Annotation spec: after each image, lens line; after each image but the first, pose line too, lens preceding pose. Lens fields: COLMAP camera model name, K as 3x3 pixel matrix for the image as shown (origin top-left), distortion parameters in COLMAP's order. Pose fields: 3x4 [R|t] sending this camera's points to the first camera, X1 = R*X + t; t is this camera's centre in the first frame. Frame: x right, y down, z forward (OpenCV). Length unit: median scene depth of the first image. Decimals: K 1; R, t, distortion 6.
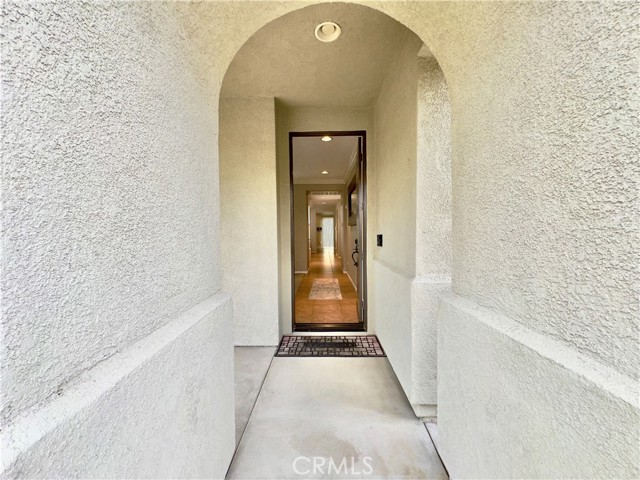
lens RADIAL K [[257.5, 0, 320.9], [0, 257.5, 238.8], [0, 0, 1]] dist [-0.001967, 0.000384]
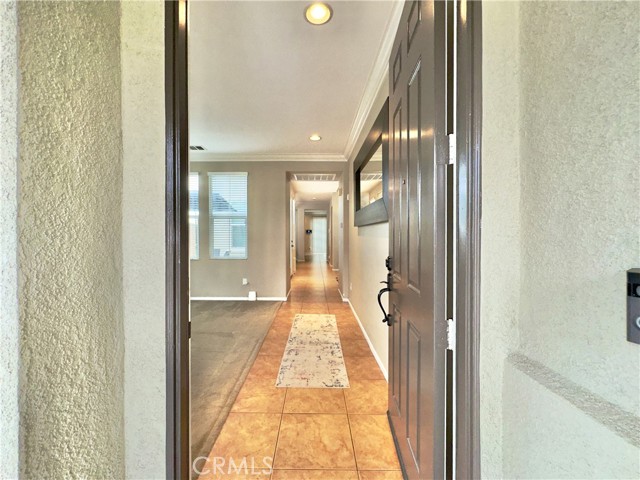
lens RADIAL K [[257.5, 0, 320.9], [0, 257.5, 238.8], [0, 0, 1]] dist [-0.001967, 0.000384]
pose [[0.999316, 0.012870, 0.034668, 0.008777], [-0.012495, 0.999861, -0.011029, -0.011725], [-0.034805, 0.010588, 0.999338, 0.328330]]
